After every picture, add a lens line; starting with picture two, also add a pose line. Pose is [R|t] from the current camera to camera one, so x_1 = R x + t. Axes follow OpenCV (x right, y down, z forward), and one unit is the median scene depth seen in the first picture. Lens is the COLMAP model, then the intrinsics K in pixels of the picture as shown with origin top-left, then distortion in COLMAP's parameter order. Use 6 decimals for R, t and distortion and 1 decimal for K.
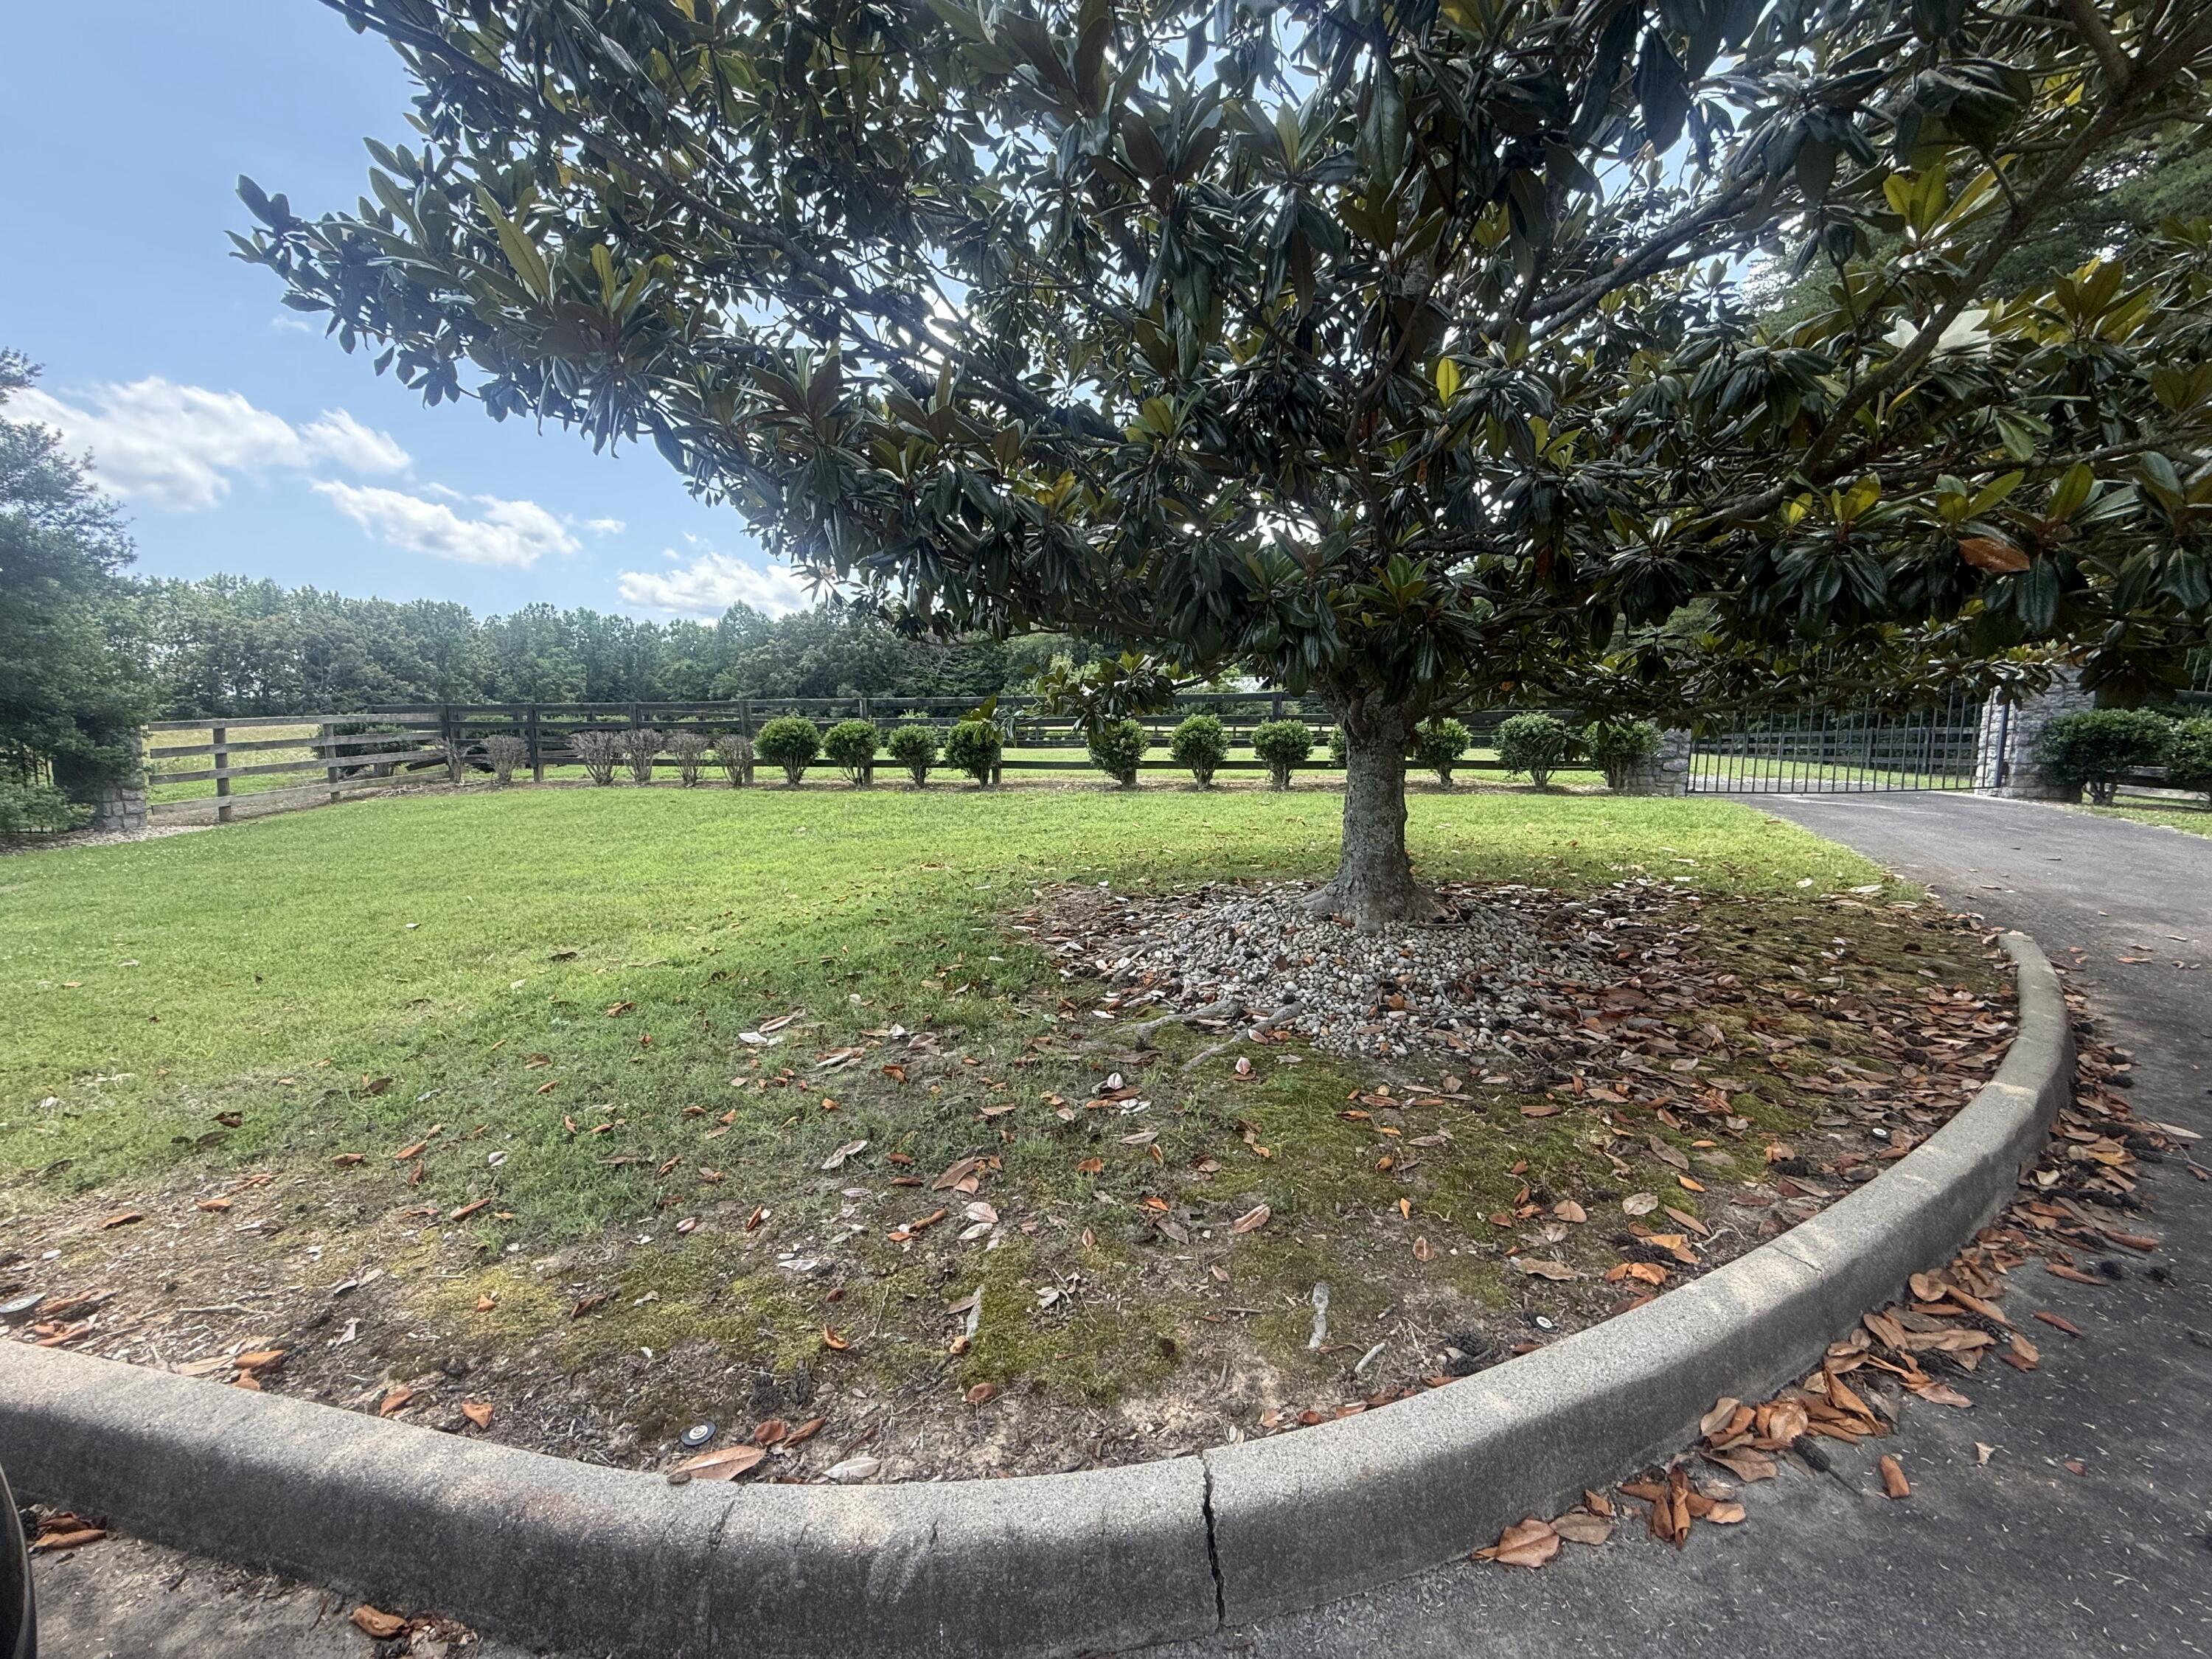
lens RADIAL K [[879.2, 0, 1101.0], [0, 879.2, 827.6], [0, 0, 1]] dist [-0.002535, -0.000192]
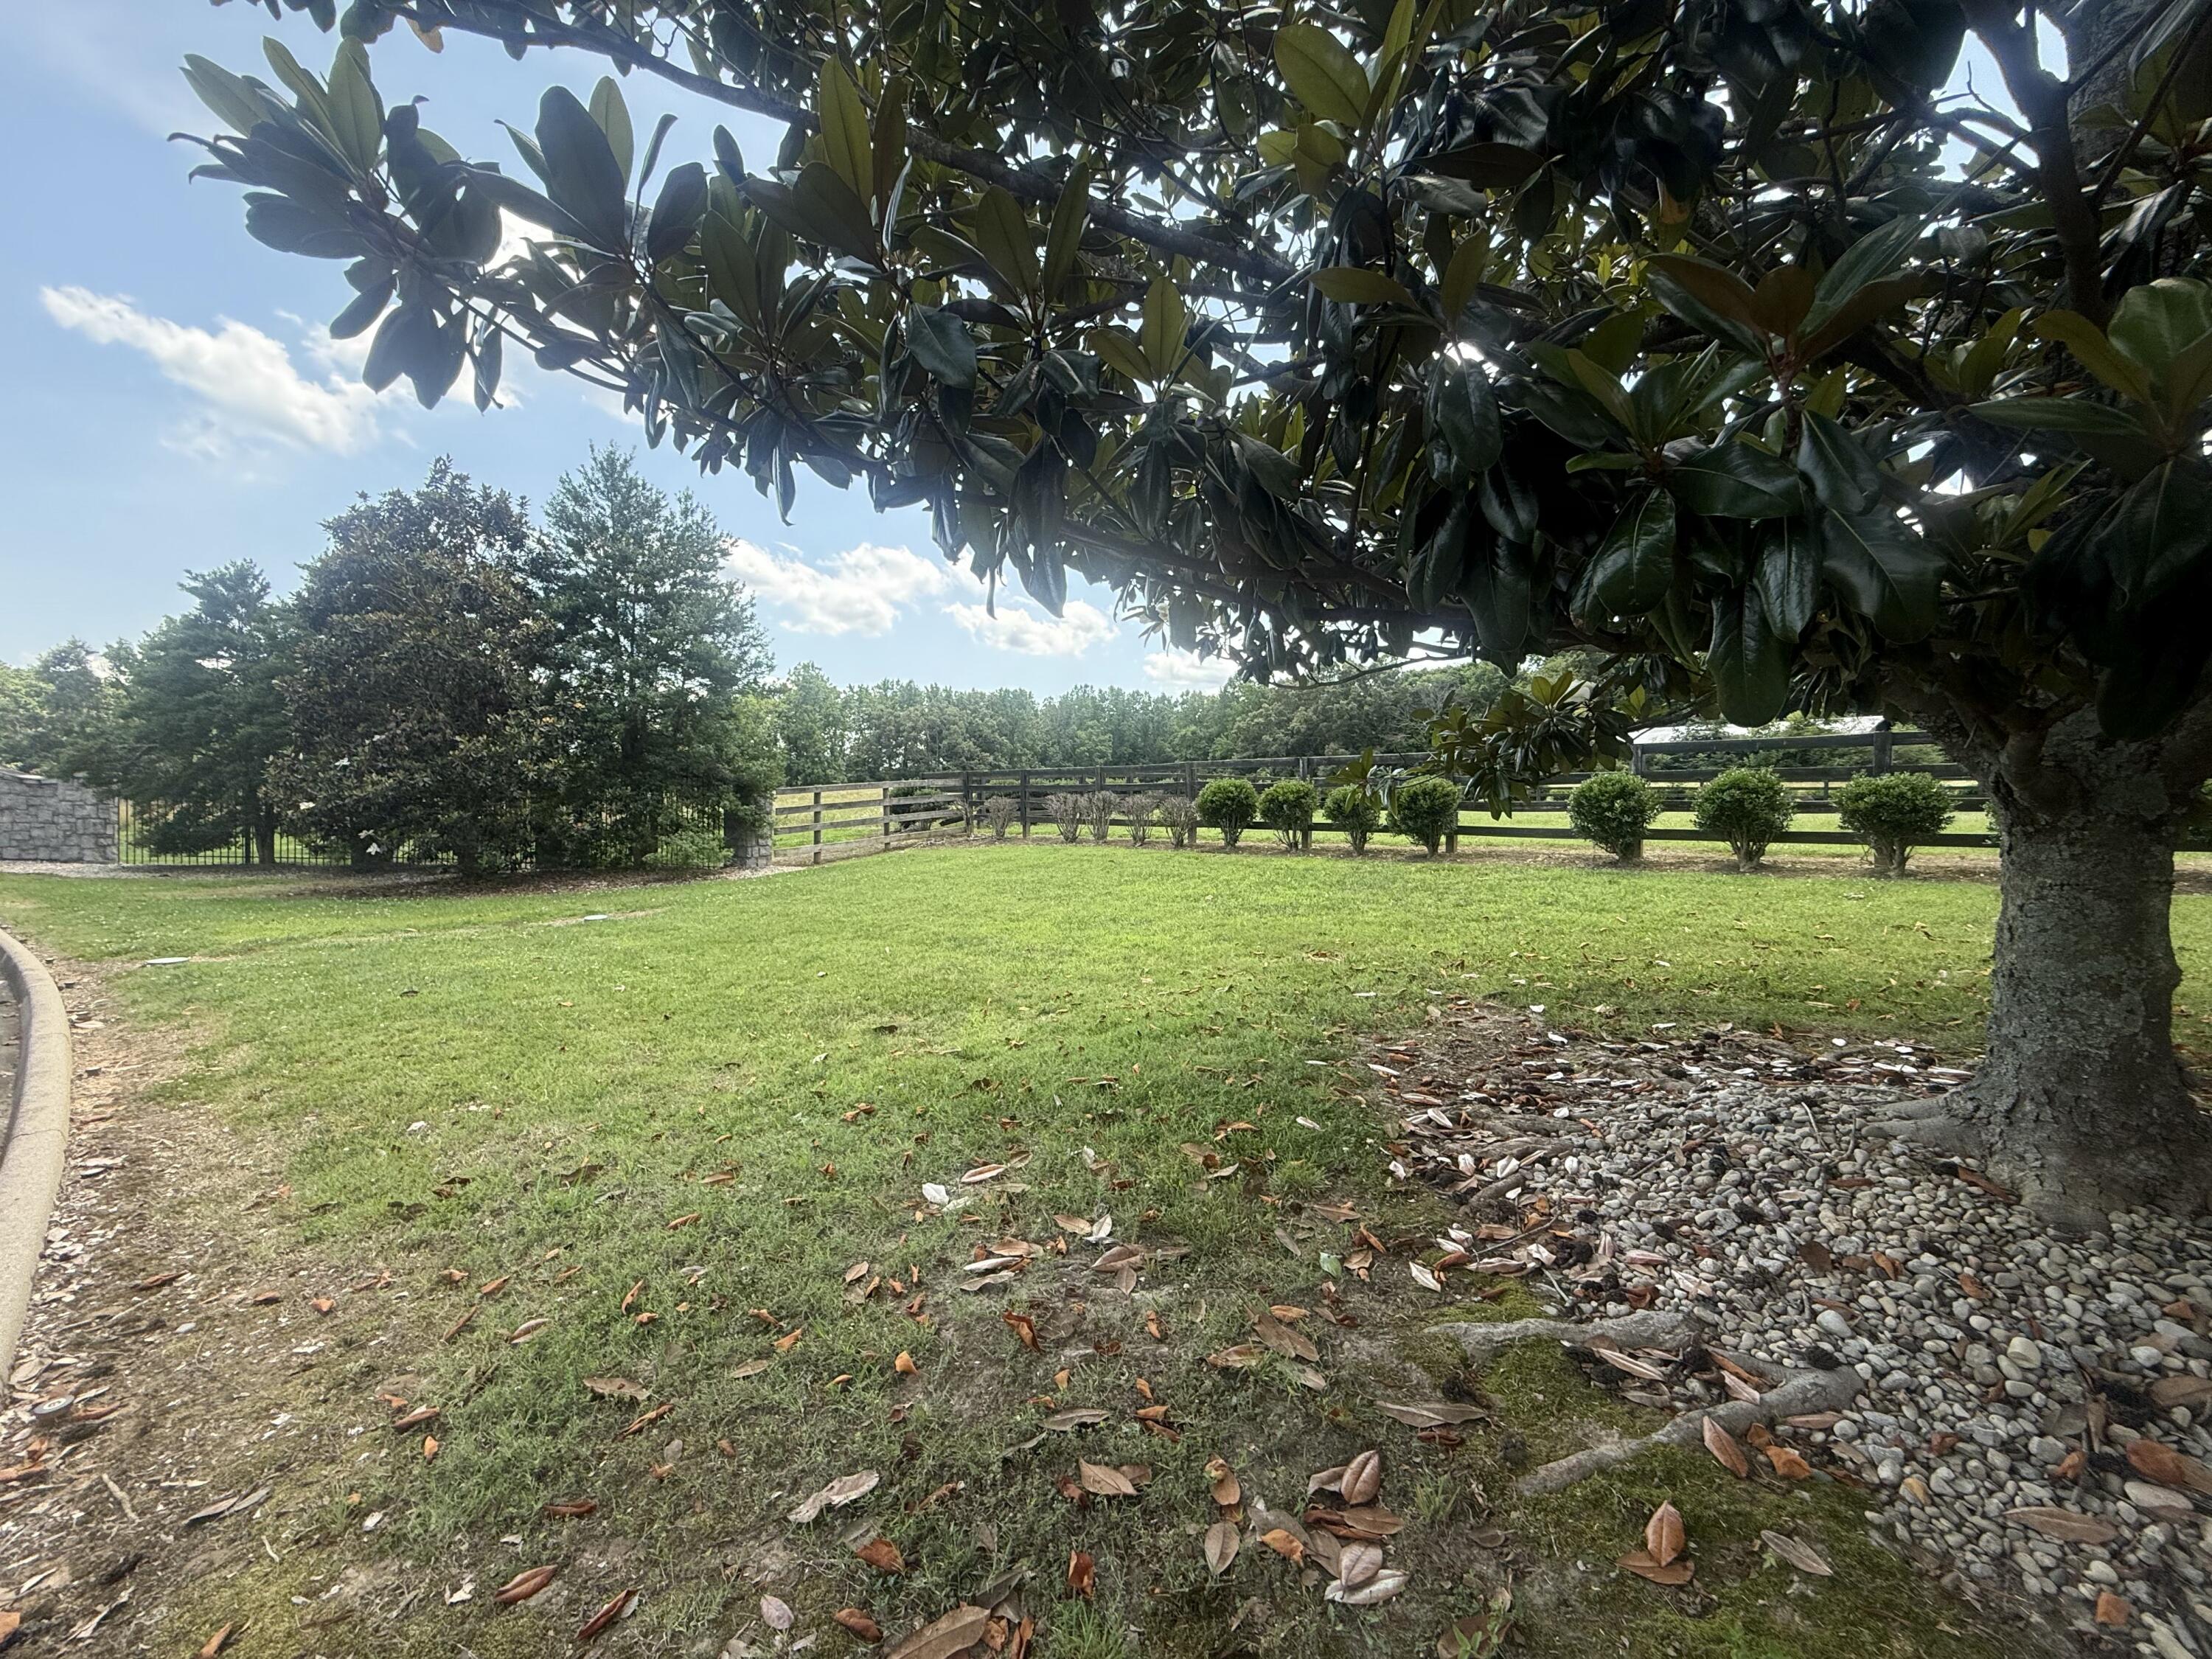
lens RADIAL K [[879.2, 0, 1101.0], [0, 879.2, 827.6], [0, 0, 1]] dist [-0.002535, -0.000192]
pose [[0.854691, 0.015766, -0.518897, 0.035899], [-0.050151, 0.997371, -0.052301, -0.014133], [0.516709, 0.070724, 0.853235, 0.109947]]
